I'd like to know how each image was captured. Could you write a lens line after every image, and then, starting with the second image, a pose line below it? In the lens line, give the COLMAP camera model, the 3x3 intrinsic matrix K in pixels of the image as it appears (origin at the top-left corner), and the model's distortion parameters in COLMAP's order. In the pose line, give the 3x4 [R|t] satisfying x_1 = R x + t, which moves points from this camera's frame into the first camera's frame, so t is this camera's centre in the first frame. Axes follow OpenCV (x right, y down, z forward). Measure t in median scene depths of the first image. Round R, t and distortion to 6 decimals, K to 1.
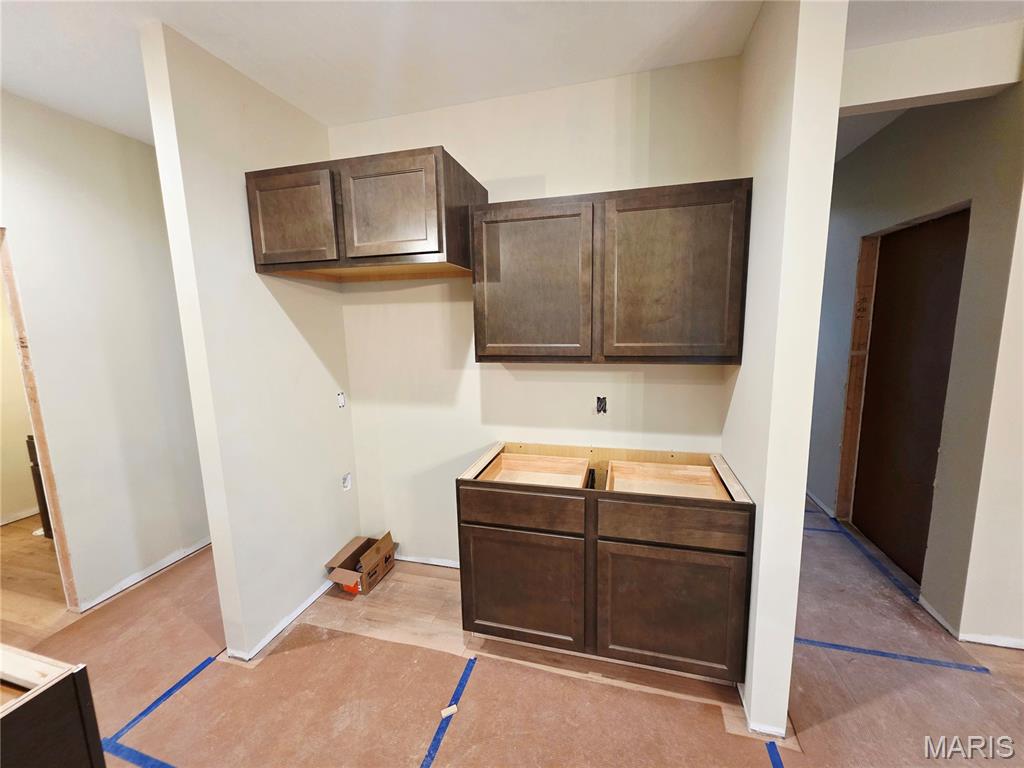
lens RADIAL K [[411.4, 0, 514.0], [0, 411.4, 380.0], [0, 0, 1]] dist [0.000859, 0.000147]
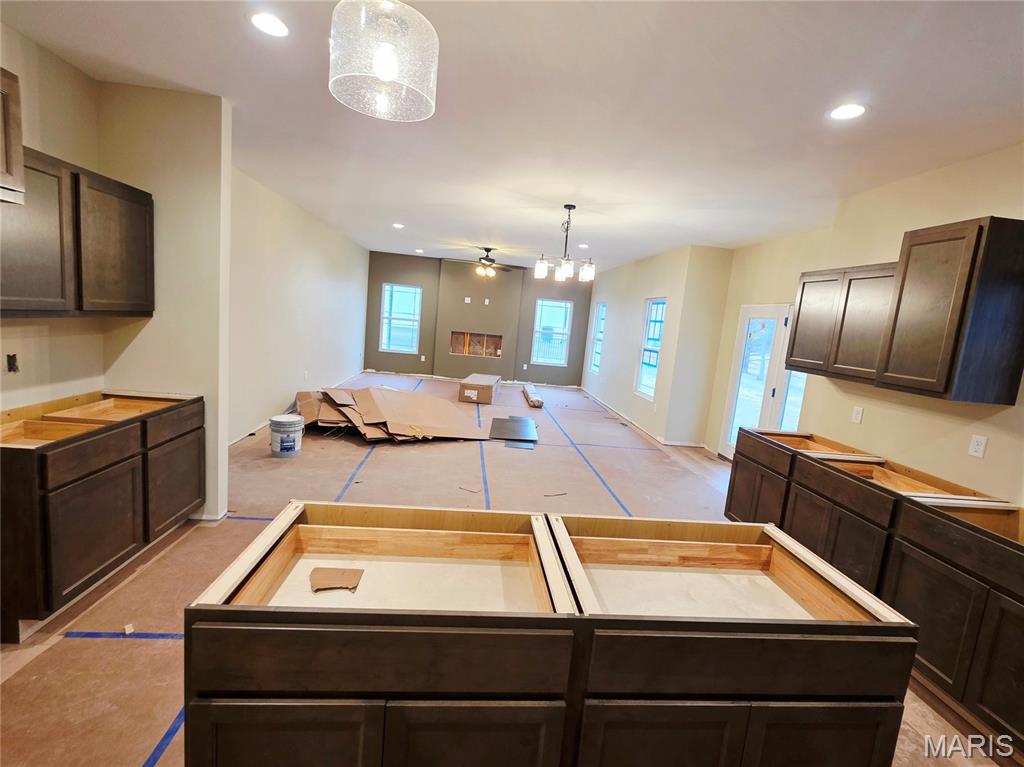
lens RADIAL K [[468.8, 0, 514.9], [0, 468.8, 383.5], [0, 0, 1]] dist [0.000370, -0.000071]
pose [[-0.353318, -0.143924, 0.924366, -1.387172], [0.049762, 0.983804, 0.172199, -0.024232], [-0.934179, 0.106840, -0.340434, 0.344526]]
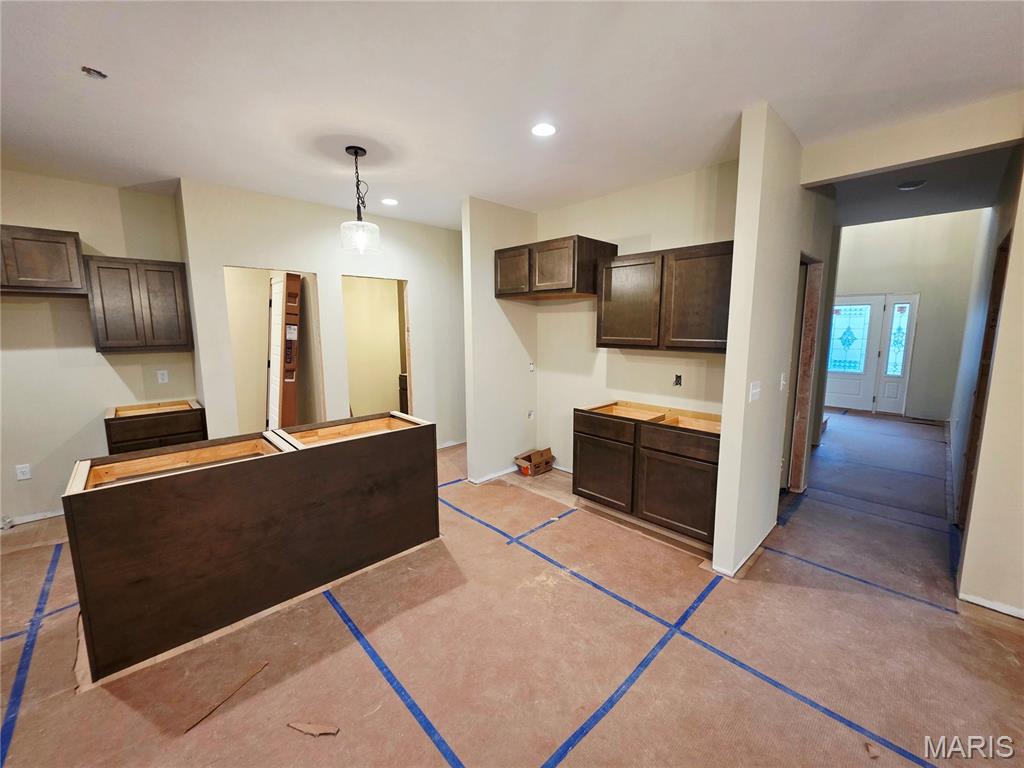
lens RADIAL K [[411.4, 0, 510.6], [0, 411.4, 381.2], [0, 0, 1]] dist [0.000859, 0.000147]
pose [[0.852971, 0.091335, -0.513906, 0.542002], [-0.091386, 0.995495, 0.025245, 0.095677], [0.513897, 0.025431, 0.857475, -0.723273]]
